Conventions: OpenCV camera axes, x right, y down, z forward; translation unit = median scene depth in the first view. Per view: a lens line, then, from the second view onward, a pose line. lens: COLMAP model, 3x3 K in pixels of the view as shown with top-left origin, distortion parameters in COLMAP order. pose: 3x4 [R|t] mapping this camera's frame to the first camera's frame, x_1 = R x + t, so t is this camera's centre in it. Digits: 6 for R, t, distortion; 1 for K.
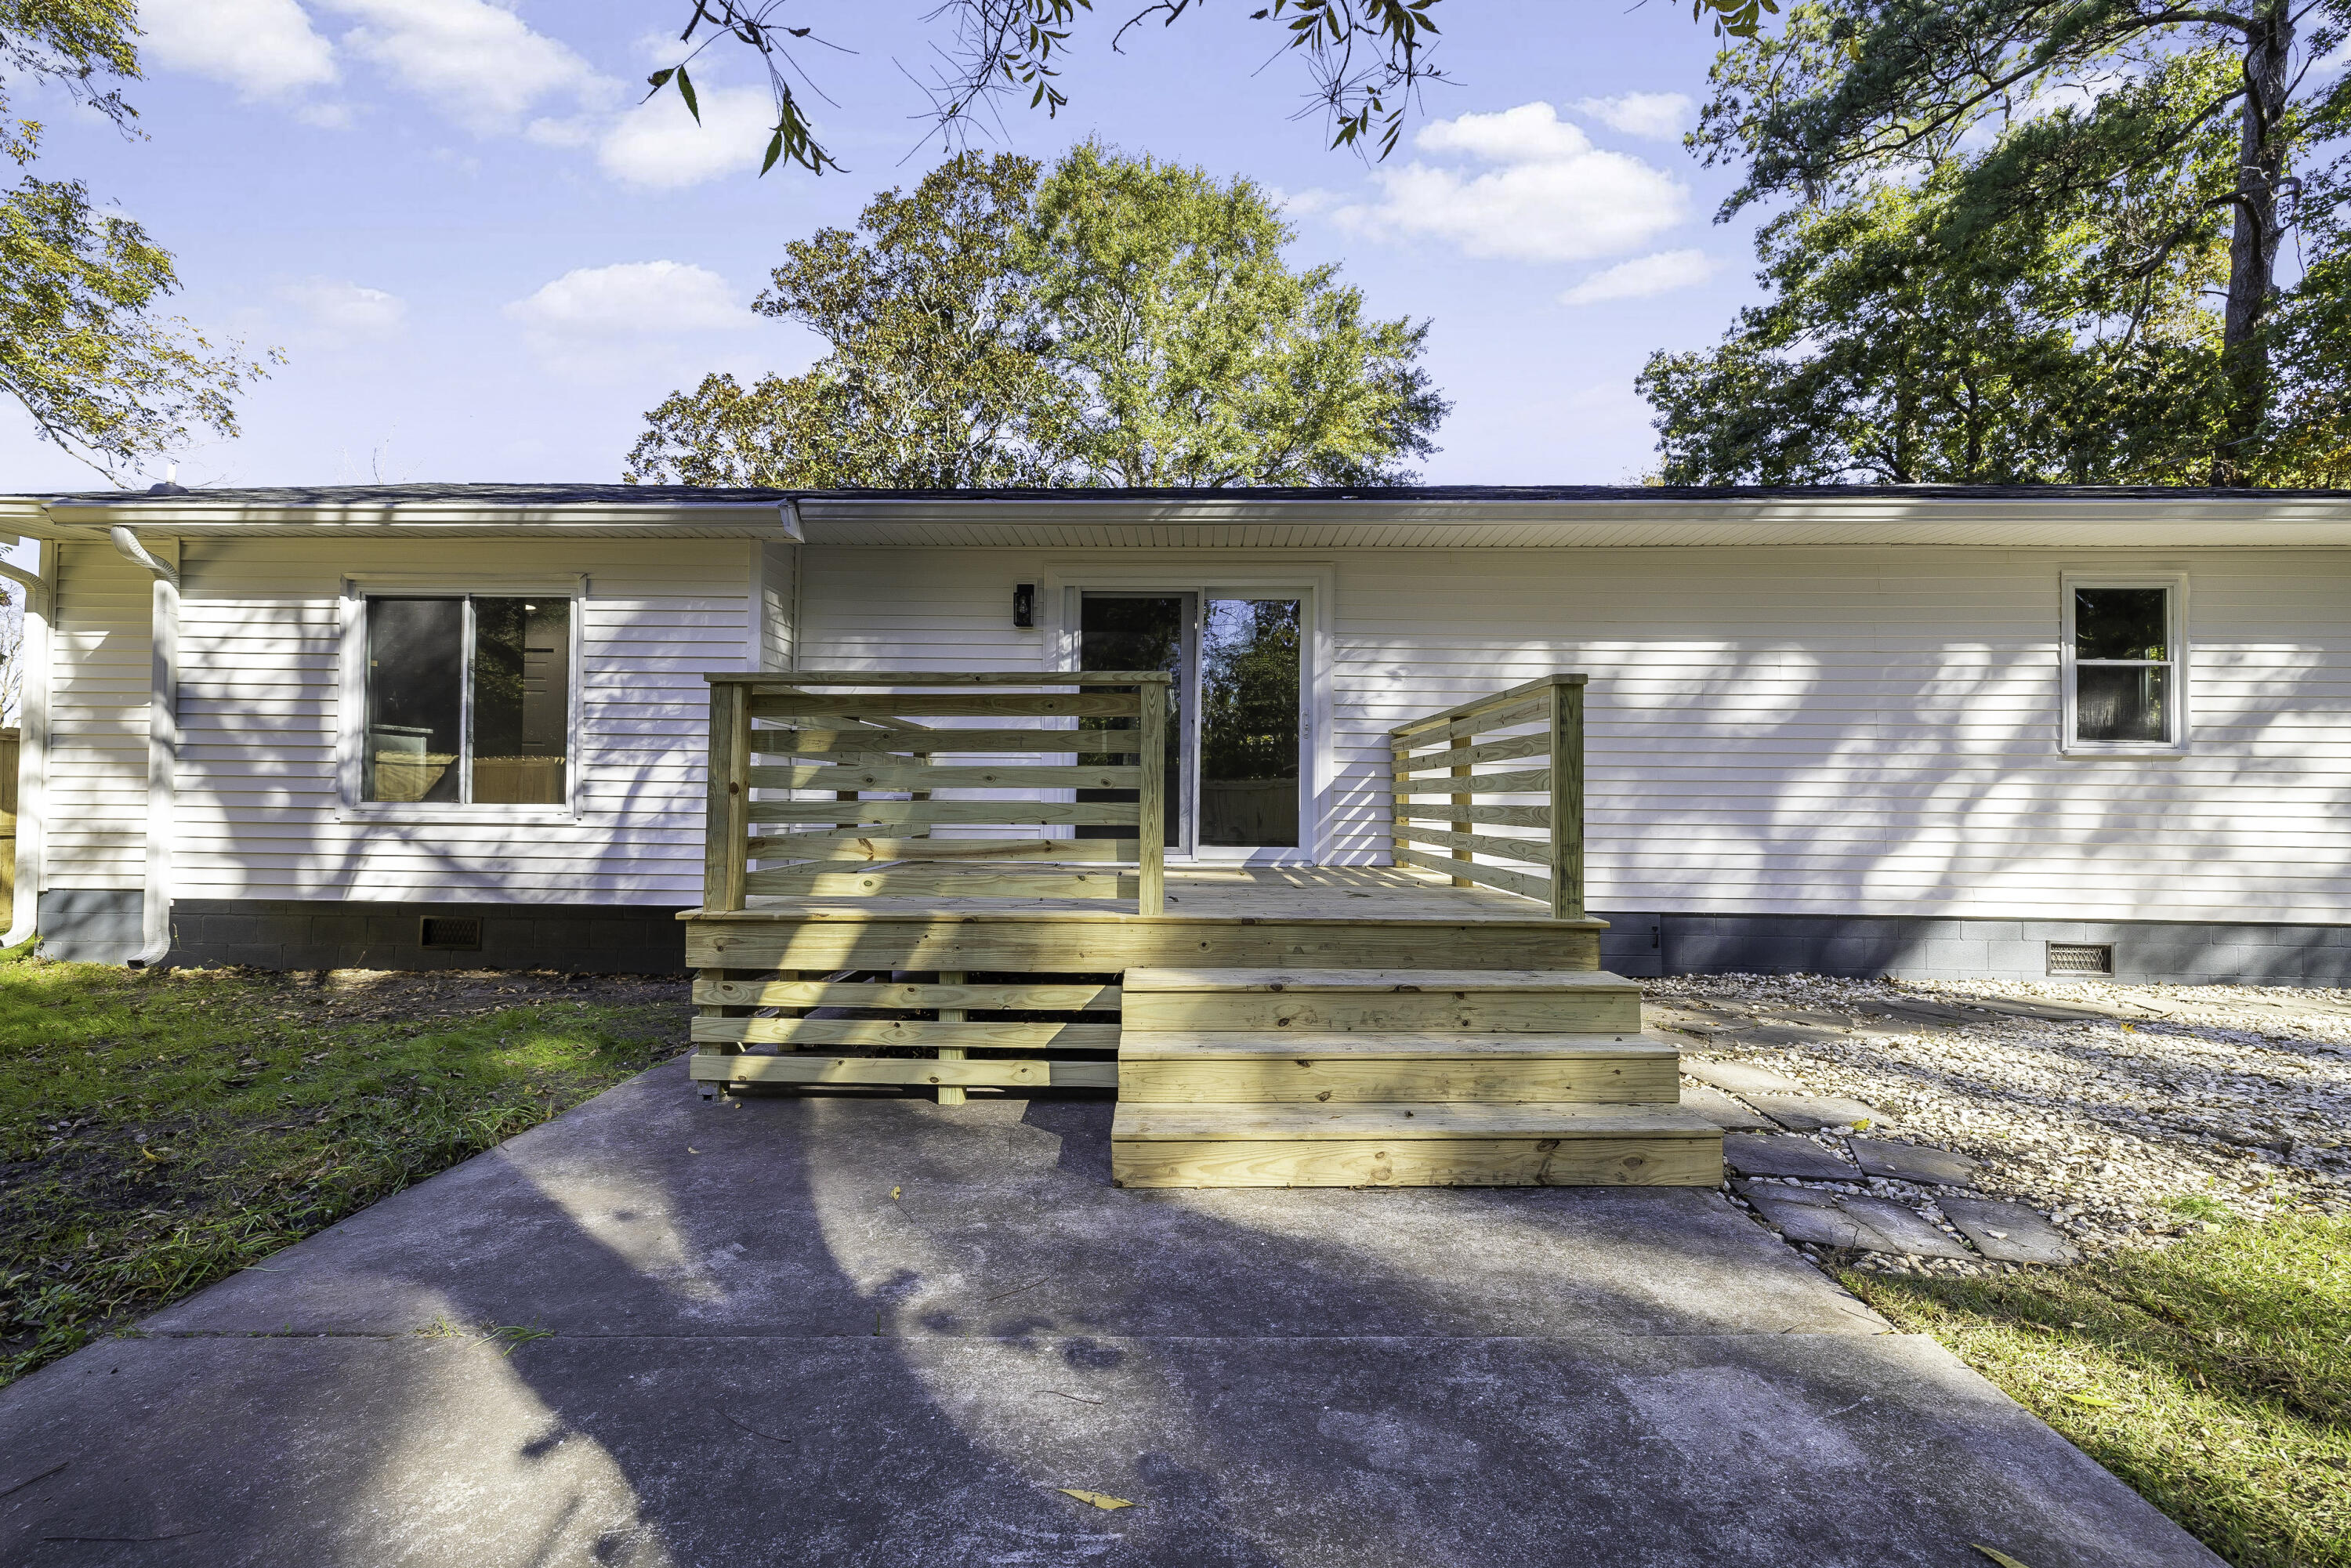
lens RADIAL K [[1015.4, 0, 1175.5], [0, 1015.4, 784.0], [0, 0, 1]] dist [0.000862, -0.000618]
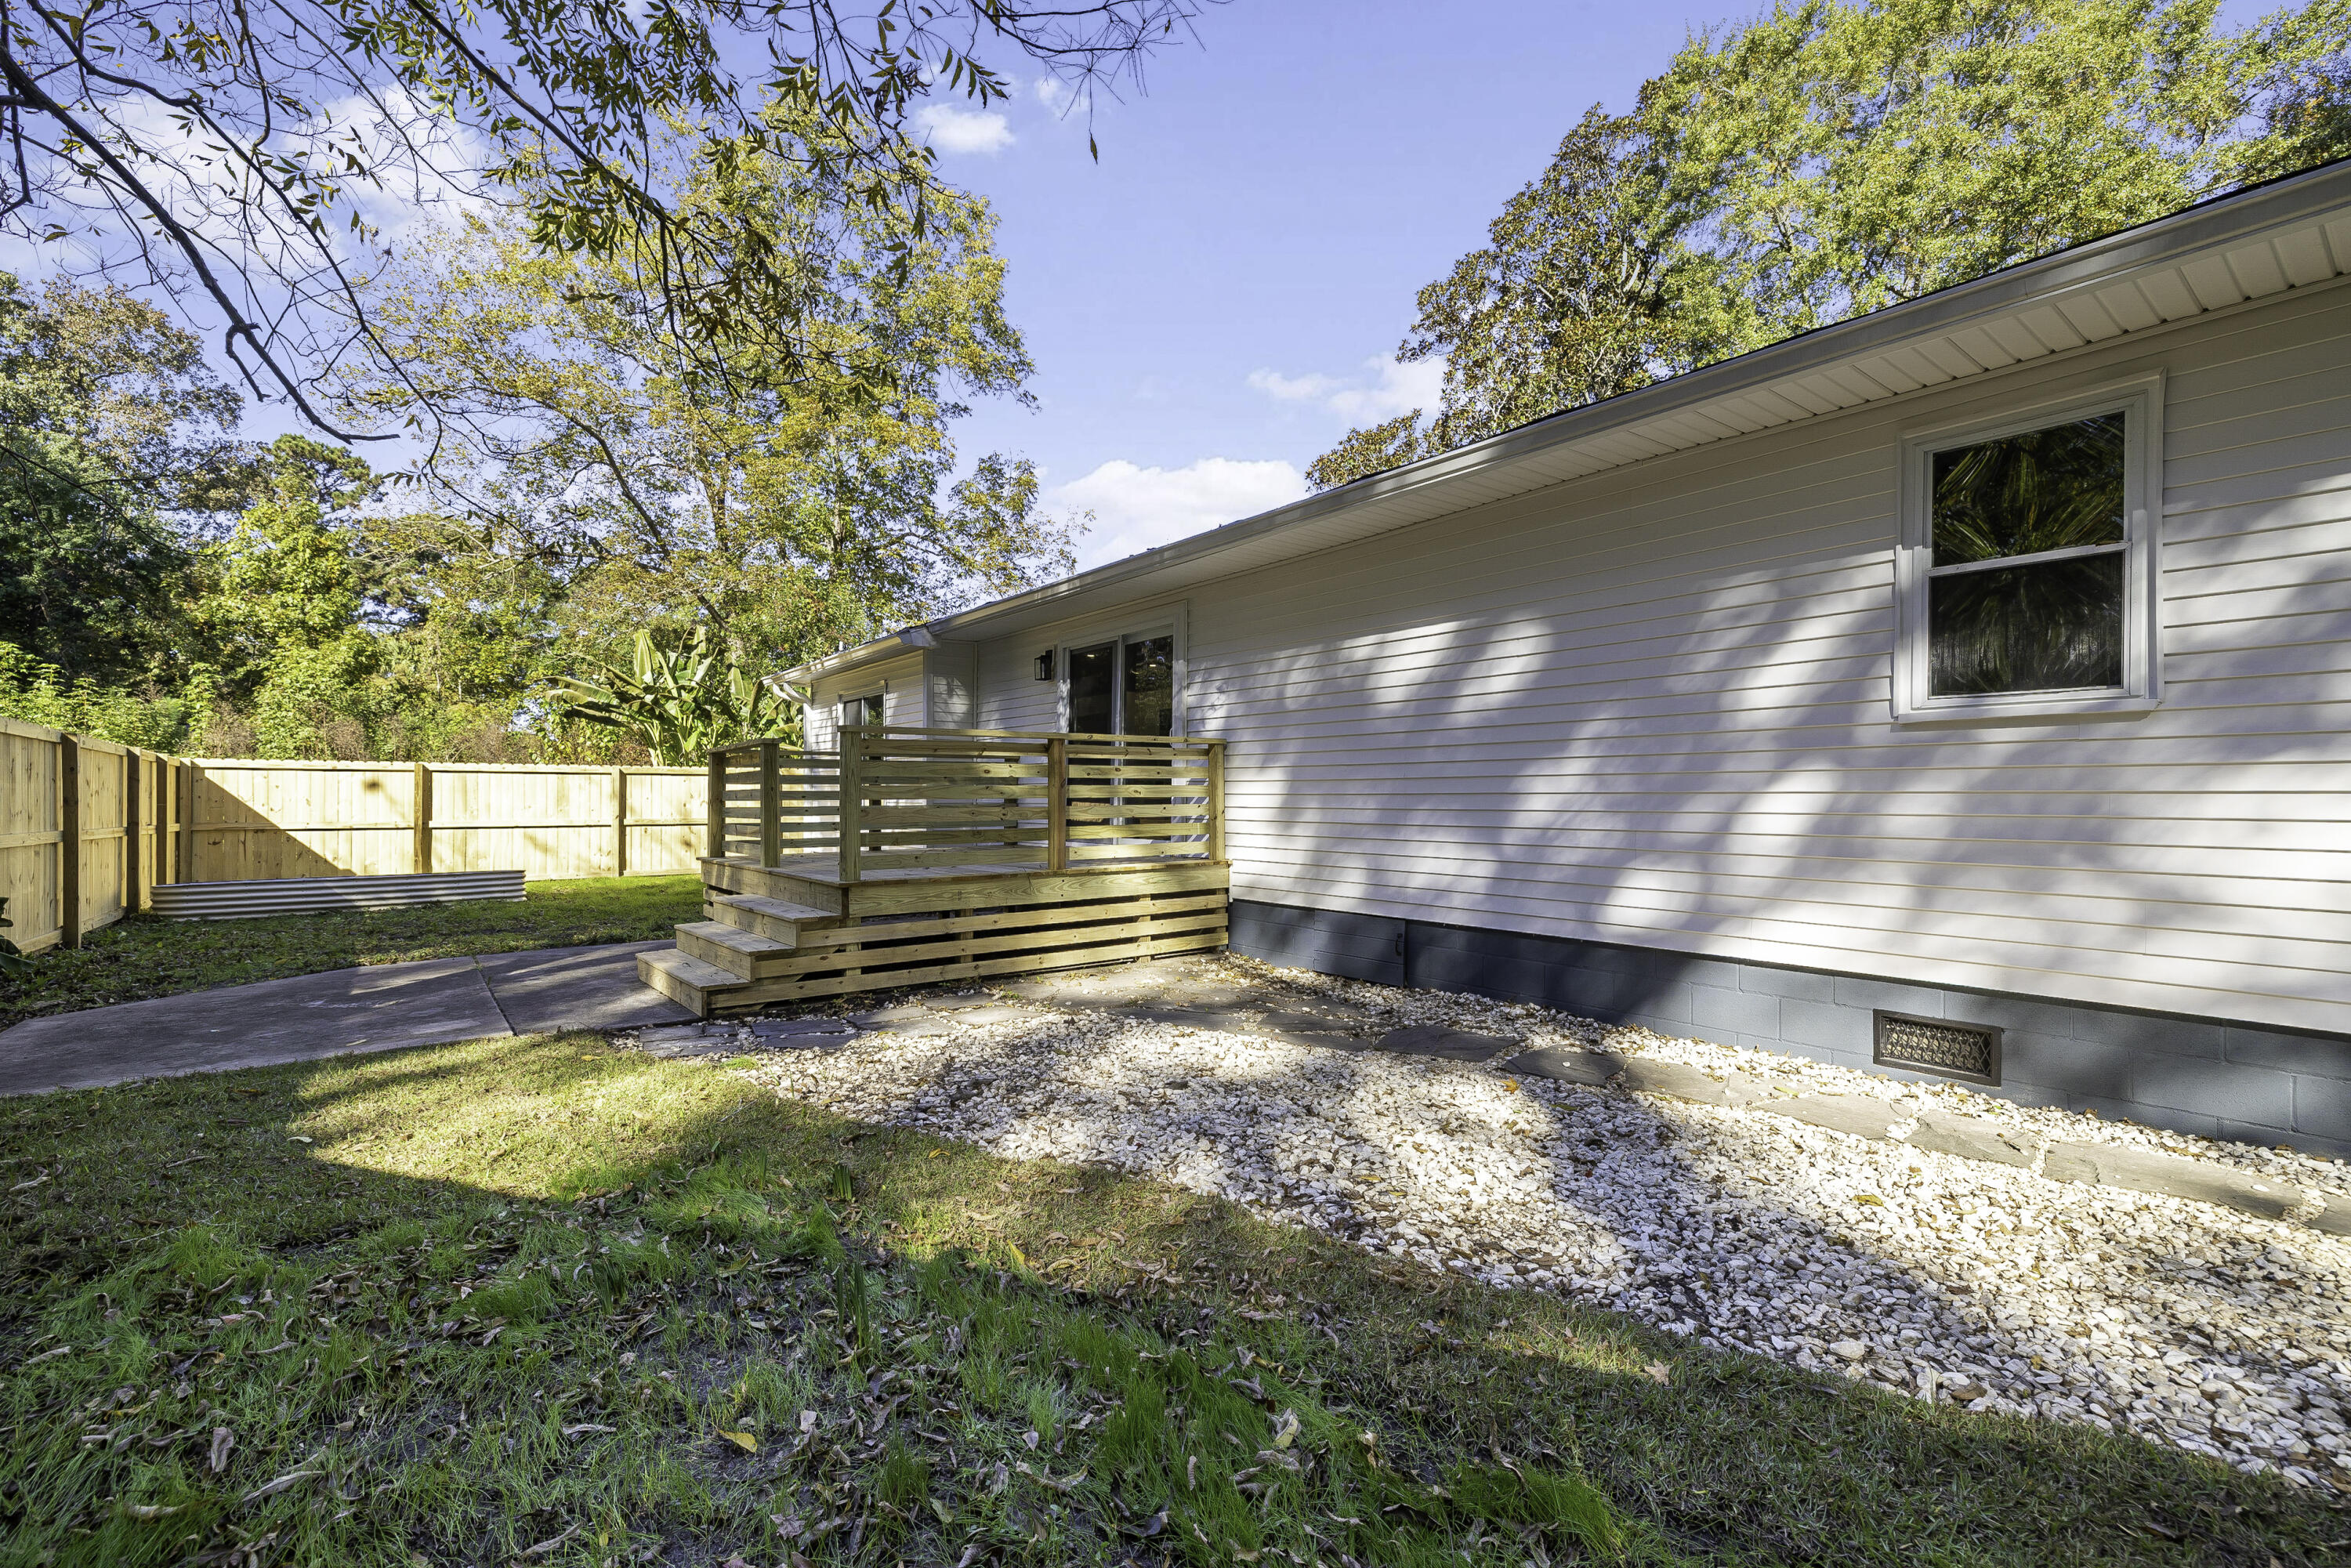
lens RADIAL K [[1046.5, 0, 1146.6], [0, 1046.5, 803.2], [0, 0, 1]] dist [0.000581, 0.000245]
pose [[0.606081, -0.005127, -0.795386, 1.138070], [0.021380, 0.999723, 0.009848, 0.005166], [0.795115, -0.022974, 0.606023, 0.233335]]
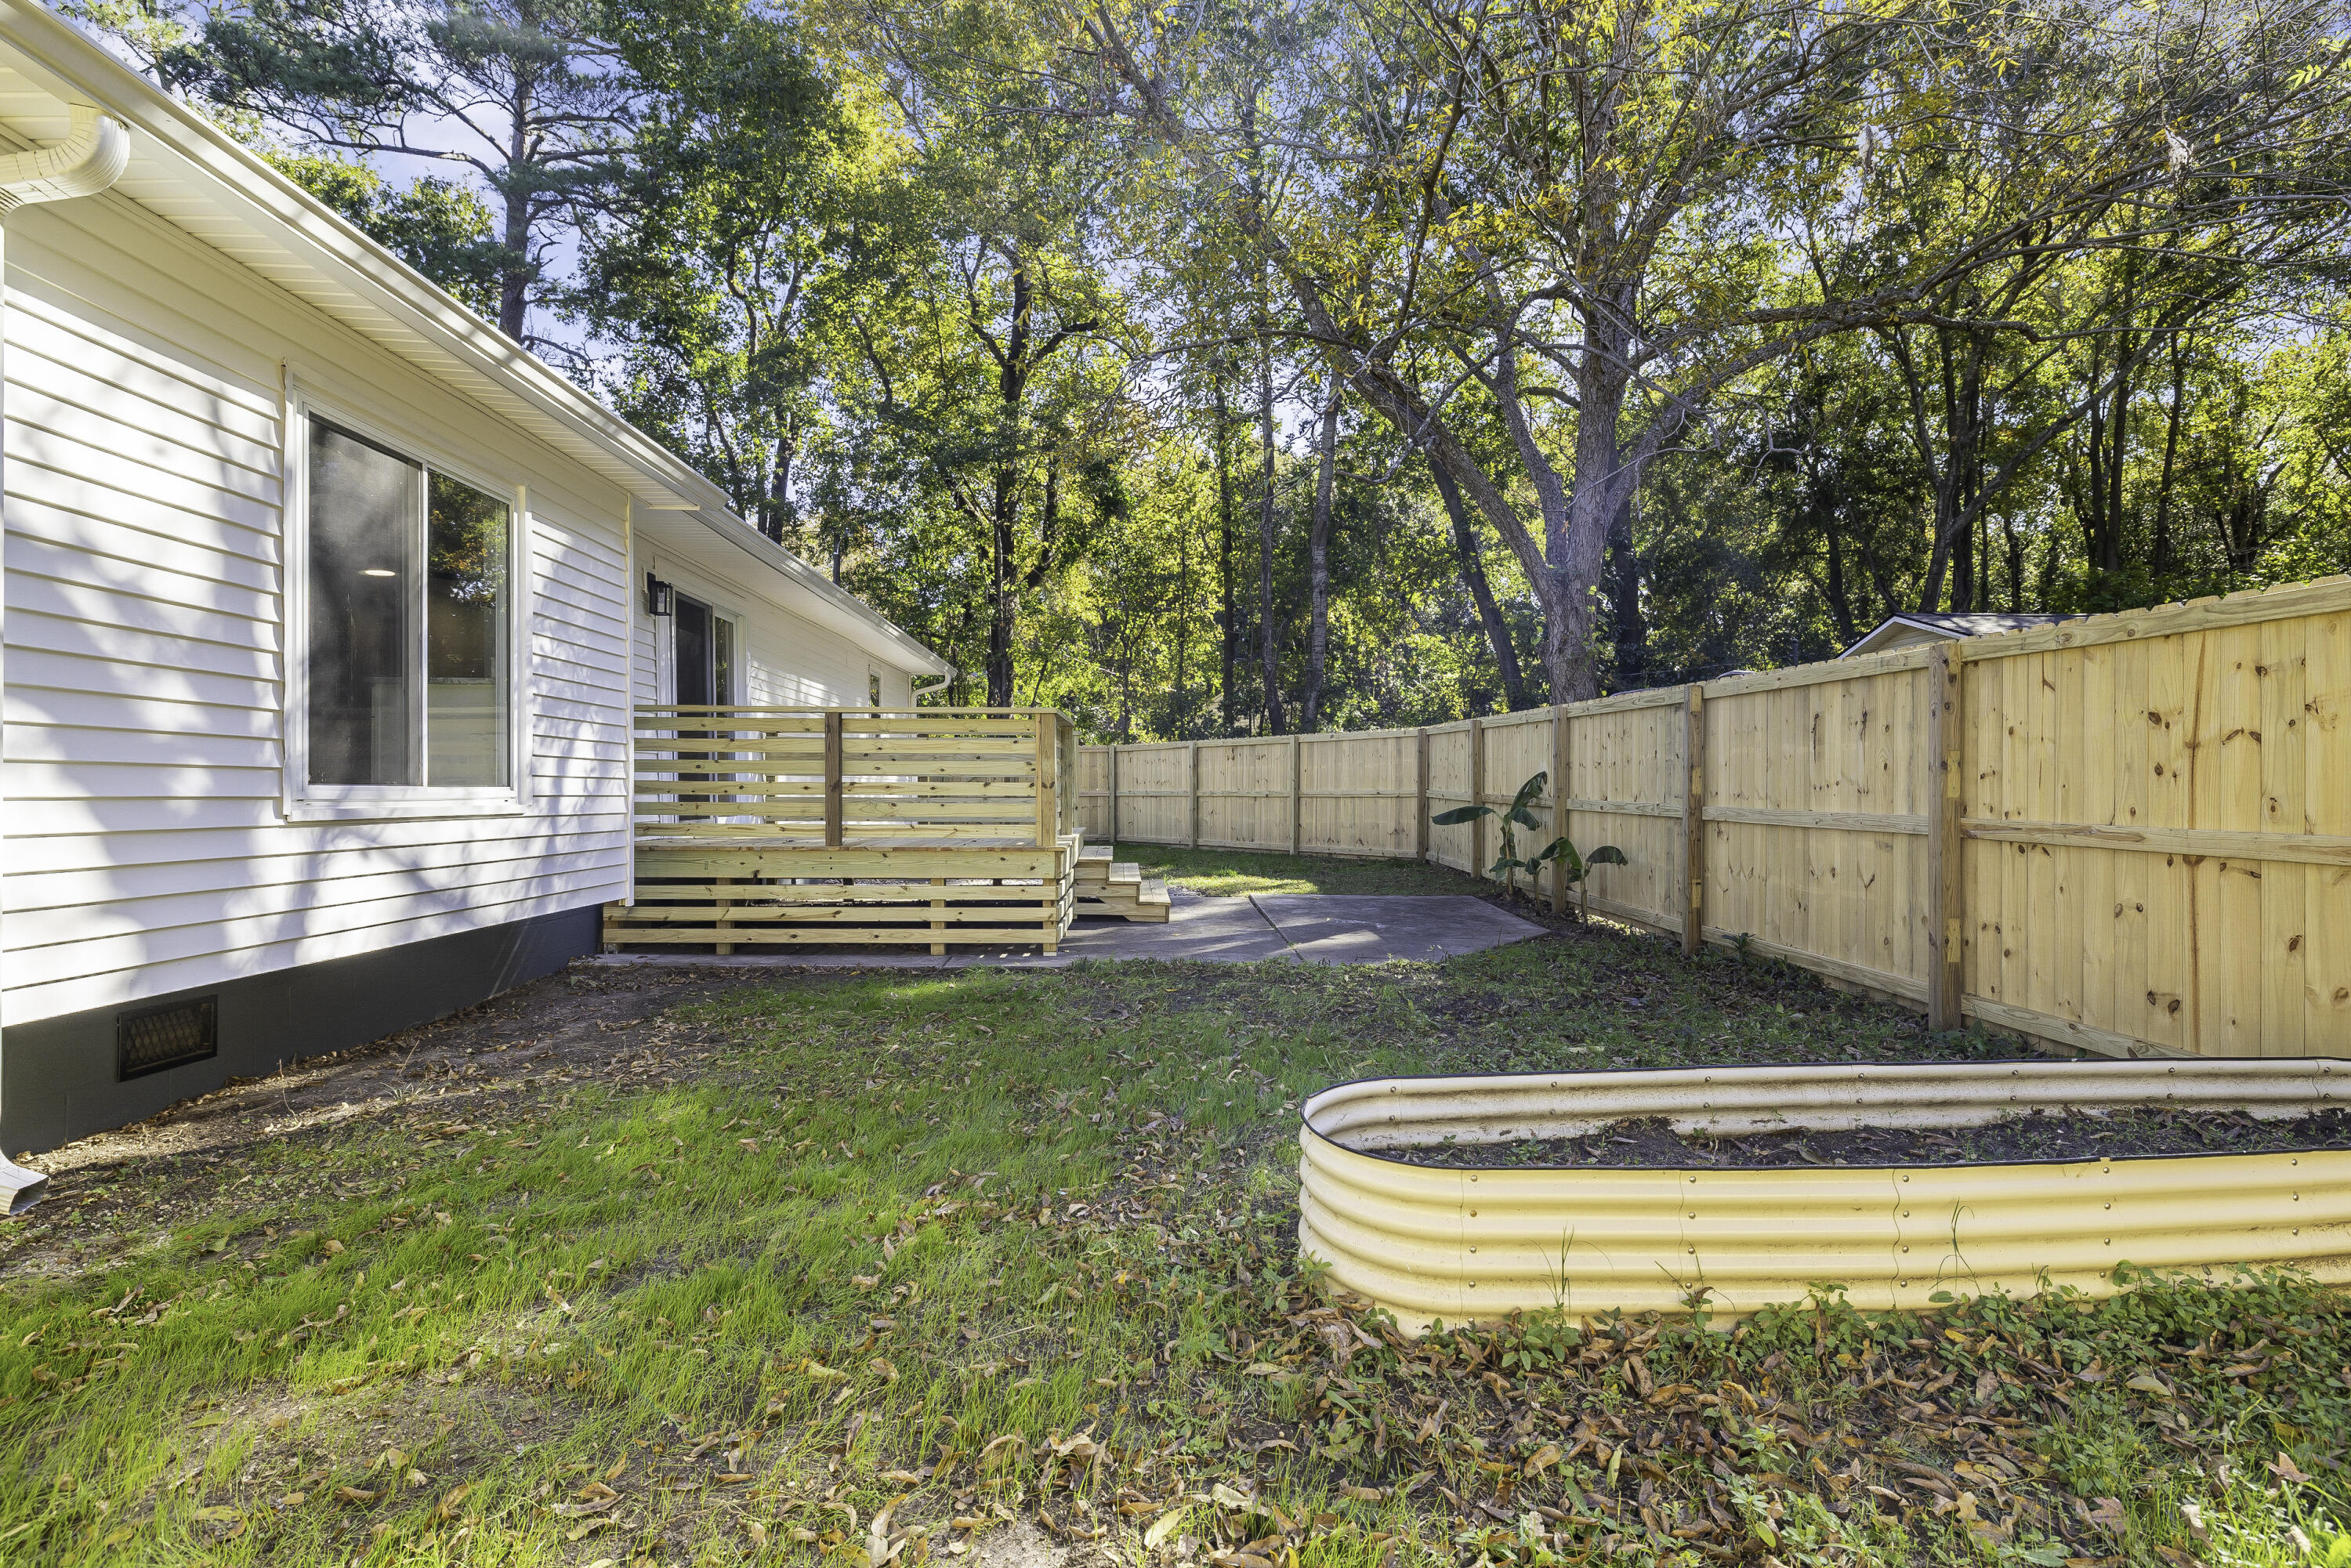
lens RADIAL K [[1096.9, 0, 1175.5], [0, 1096.9, 784.0], [0, 0, 1]] dist [-0.002716, -0.000024]
pose [[-0.049674, -0.006054, 0.998747, -1.418039], [-0.034174, 0.999406, 0.004359, -0.002124], [-0.998181, -0.033914, -0.049851, 0.554526]]
